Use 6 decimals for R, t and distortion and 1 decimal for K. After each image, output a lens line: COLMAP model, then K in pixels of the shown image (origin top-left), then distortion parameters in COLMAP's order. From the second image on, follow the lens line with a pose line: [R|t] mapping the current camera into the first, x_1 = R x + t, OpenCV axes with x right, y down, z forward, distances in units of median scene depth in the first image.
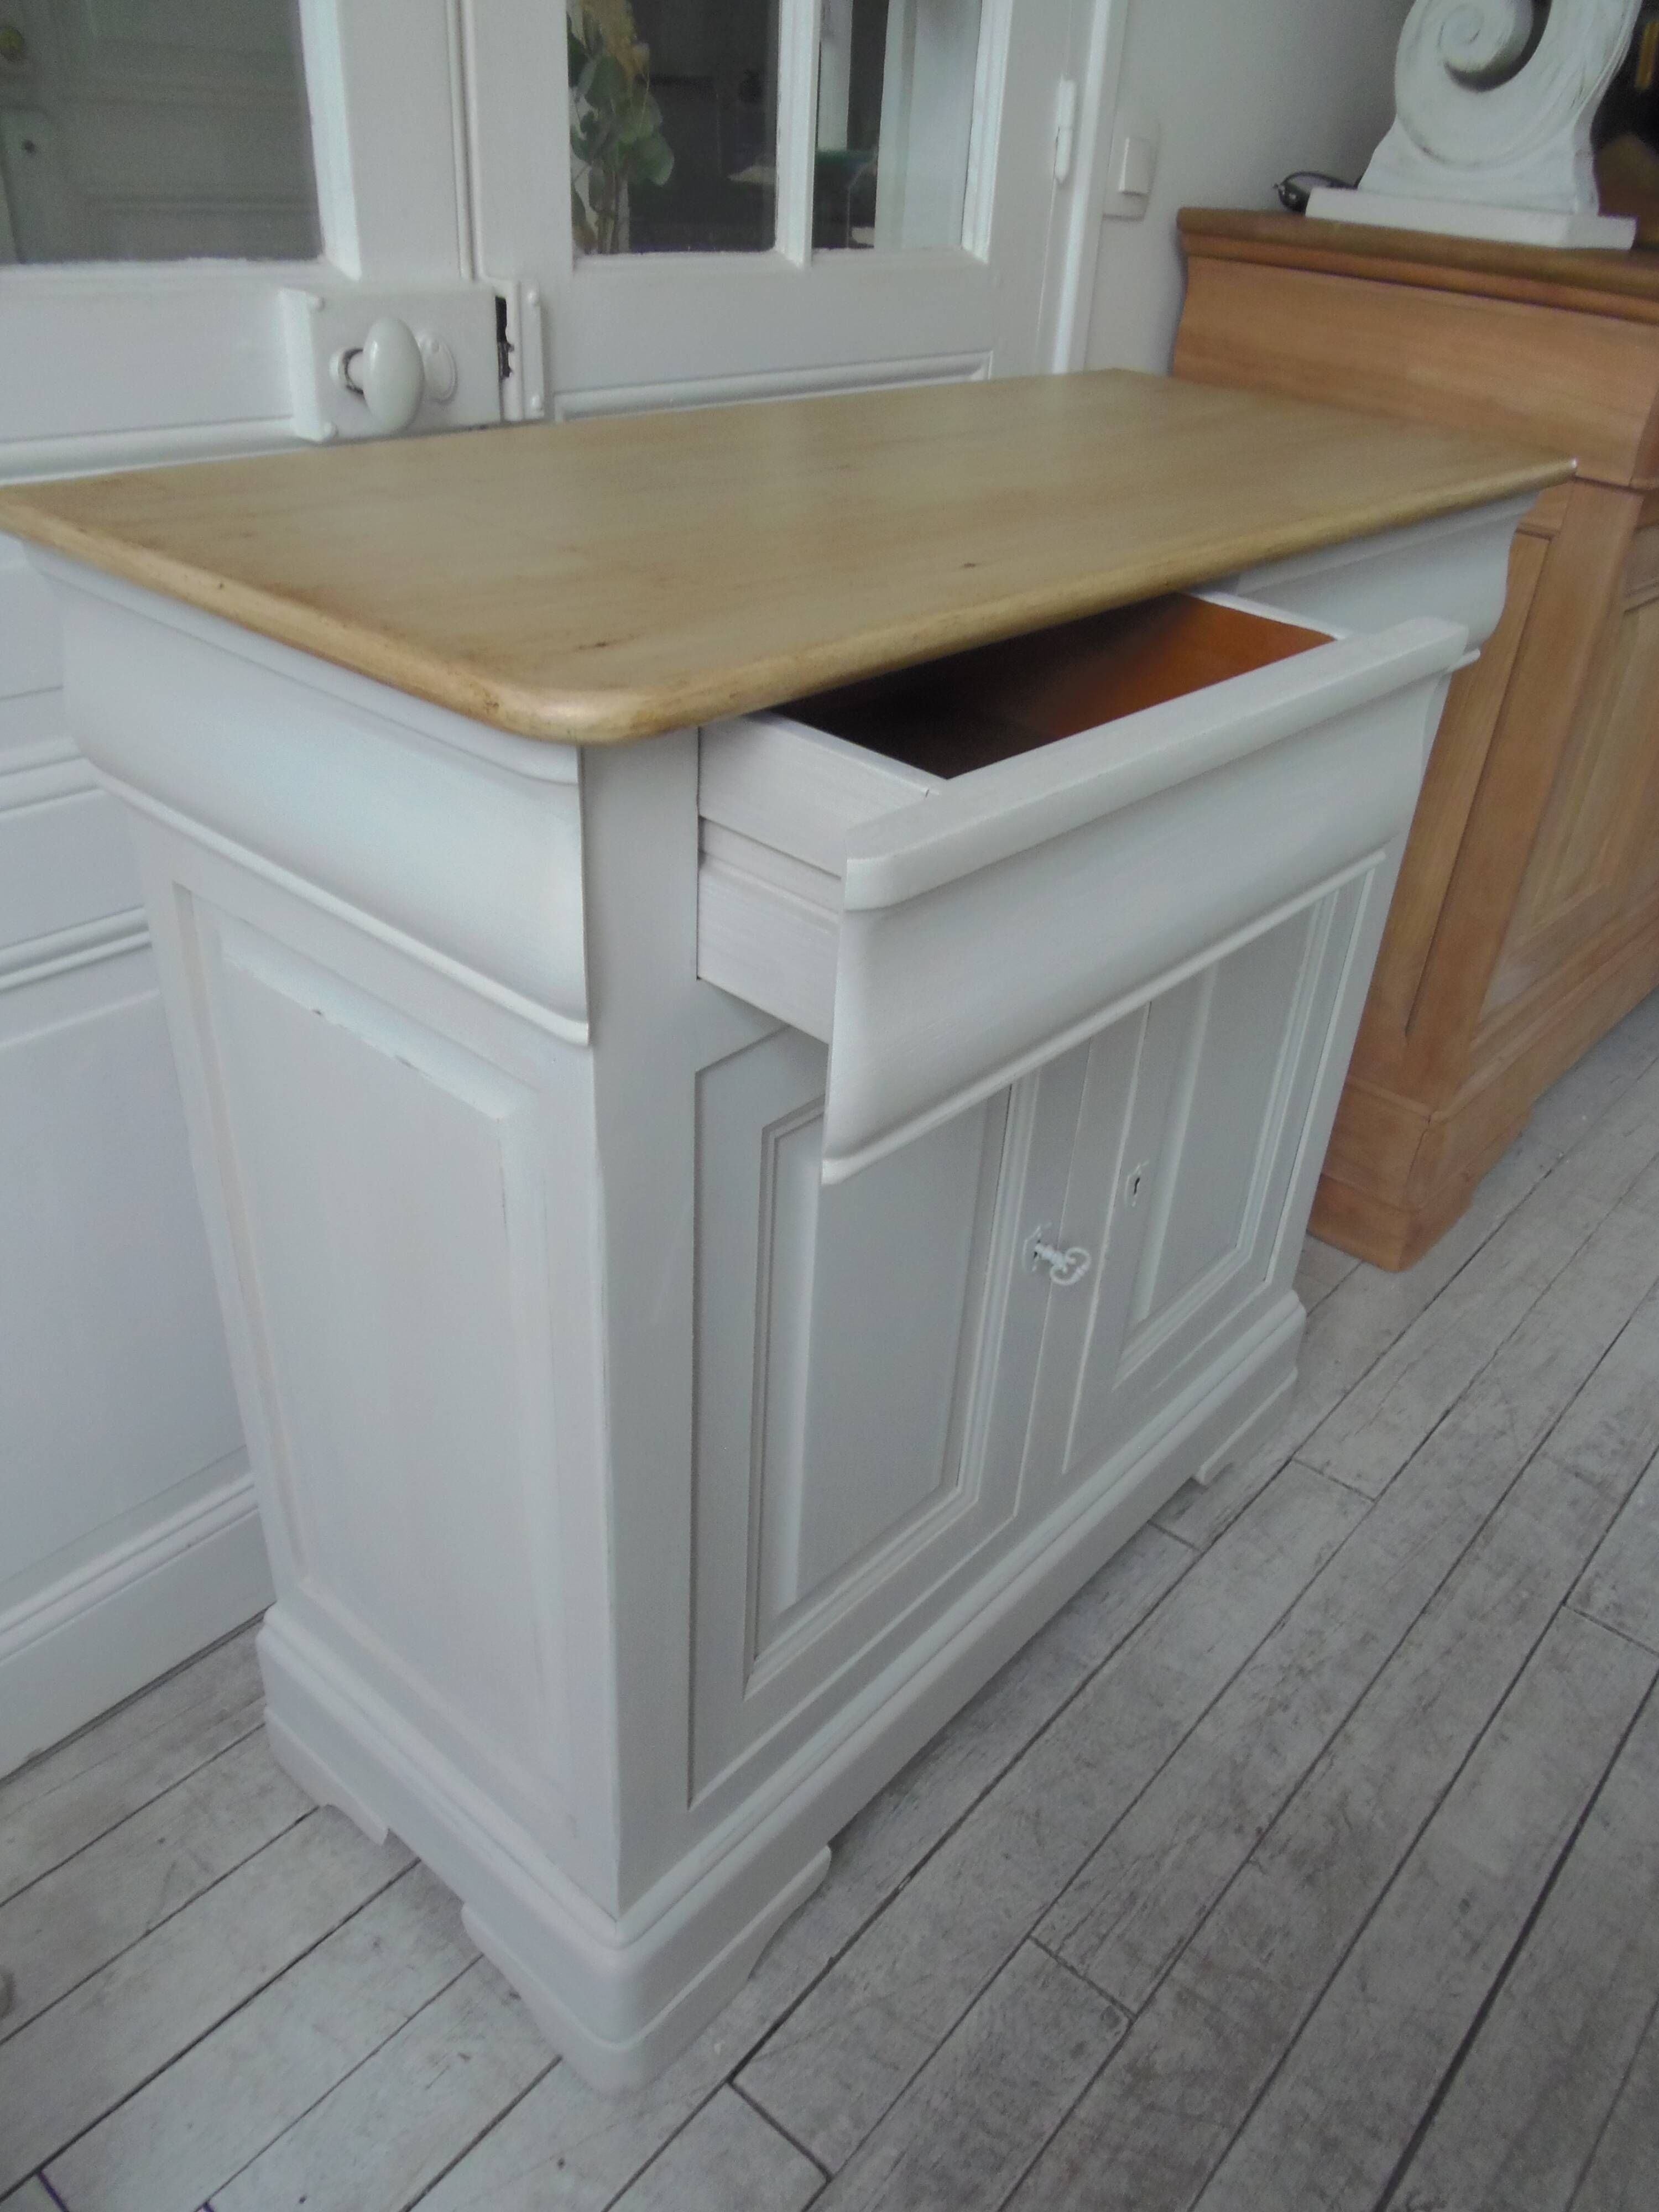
lens RADIAL K [[1622.9, 0, 873.7], [0, 1622.9, 1129.5], [0, 0, 1]] dist [-0.014334, -0.001151]
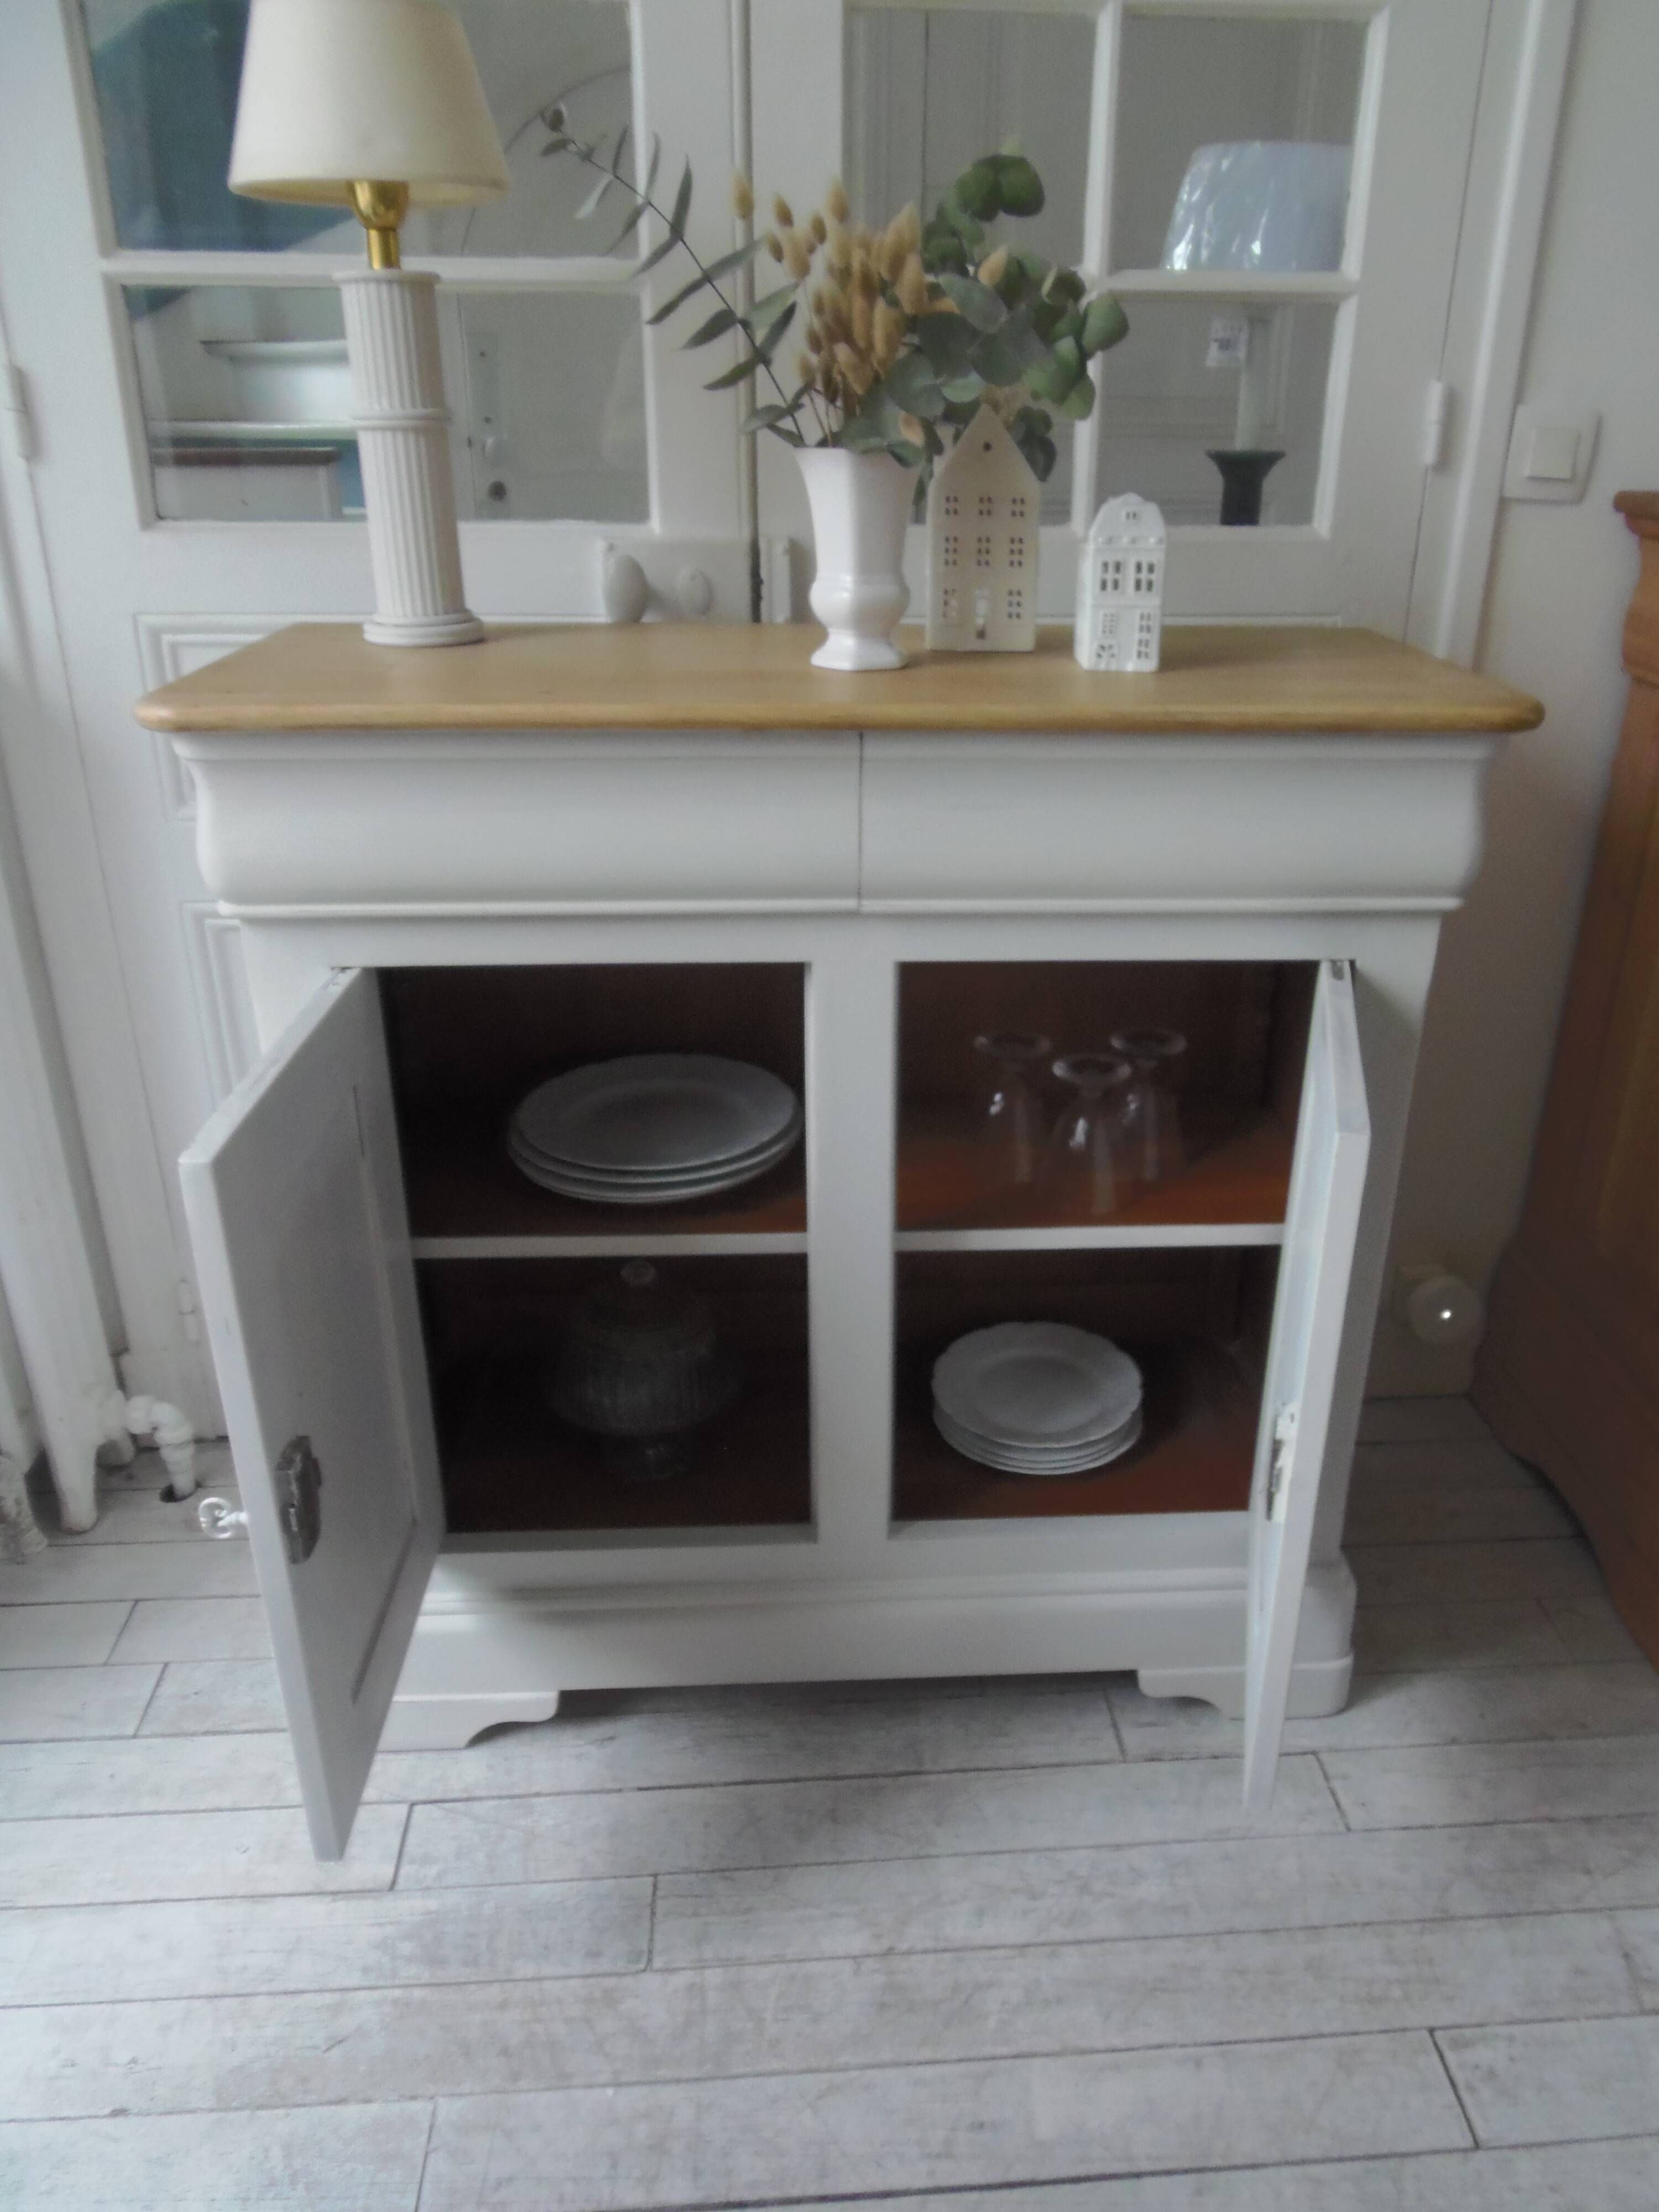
lens RADIAL K [[1610.1, 0, 875.3], [0, 1610.1, 1104.5], [0, 0, 1]] dist [-0.013899, -0.008869]
pose [[0.692419, 0.233640, -0.682619, 0.792731], [-0.352483, 0.935067, -0.037498, -0.022474], [0.629533, 0.266576, 0.729812, 0.113487]]
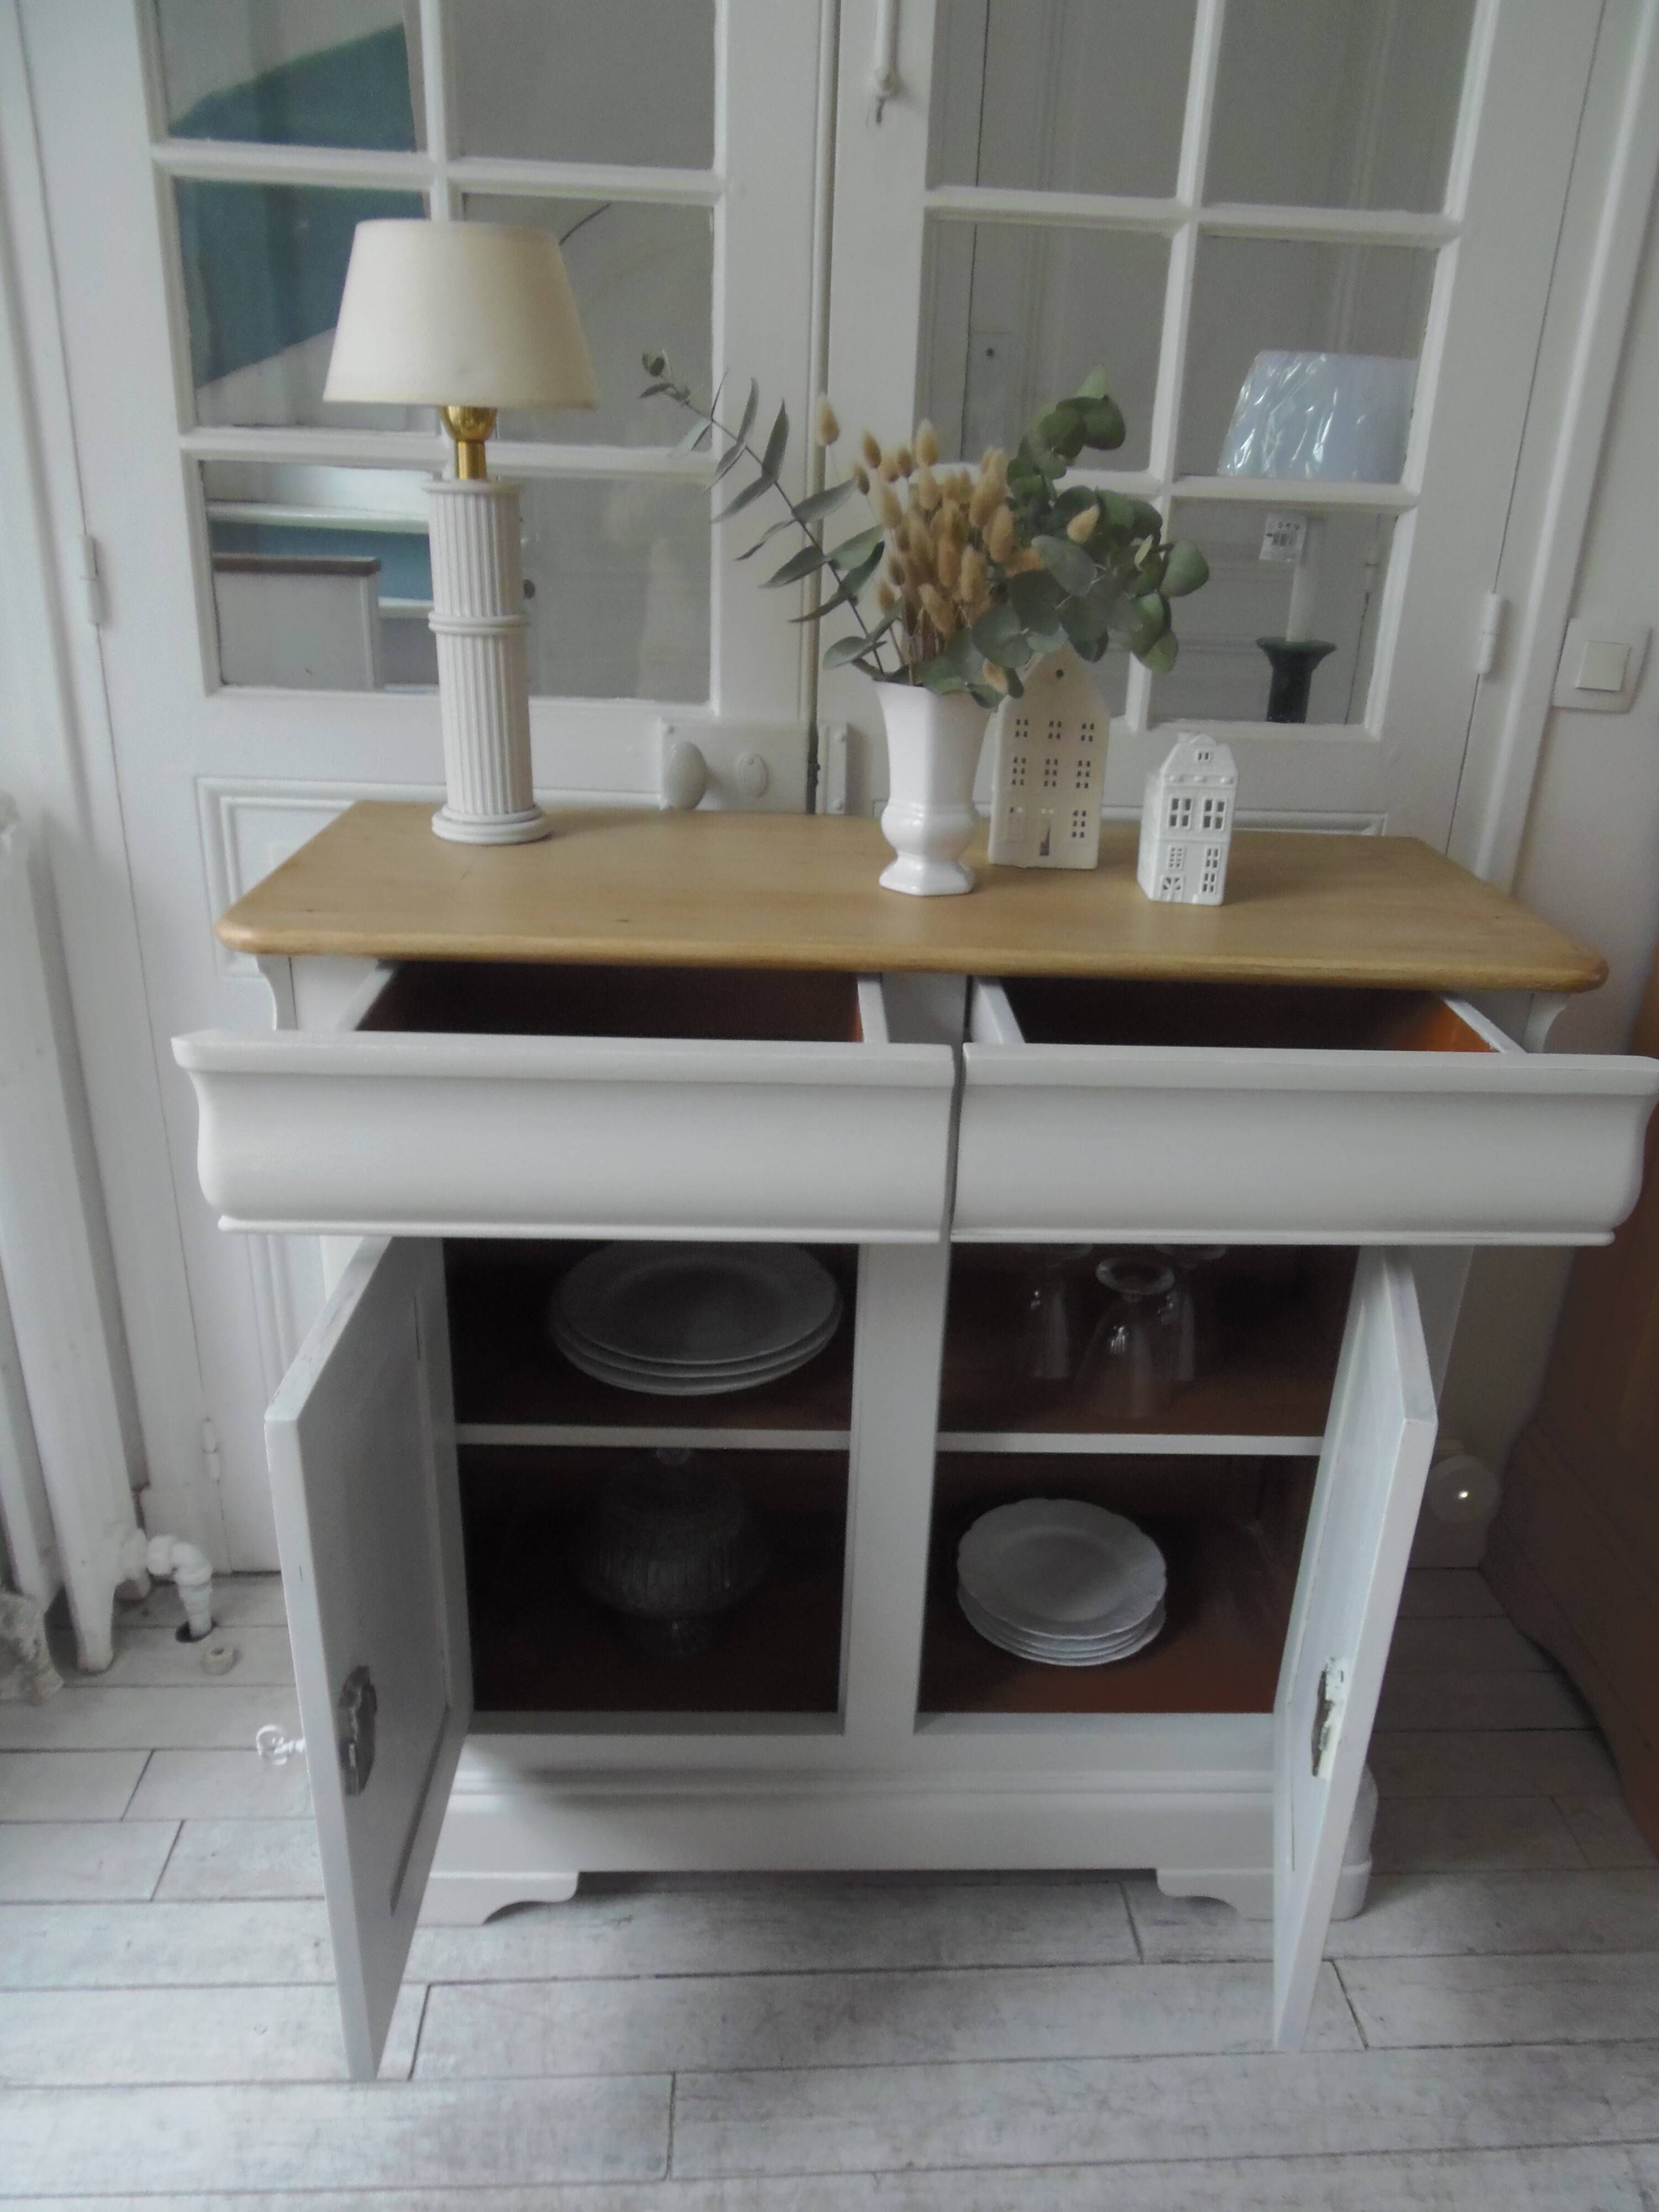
lens RADIAL K [[1610.1, 0, 851.5], [0, 1610.1, 1121.6], [0, 0, 1]] dist [-0.013899, -0.008869]
pose [[0.682994, 0.245263, -0.688015, 0.740231], [-0.385643, 0.921037, -0.054498, -0.100756], [0.620321, 0.302549, 0.723647, 0.050196]]
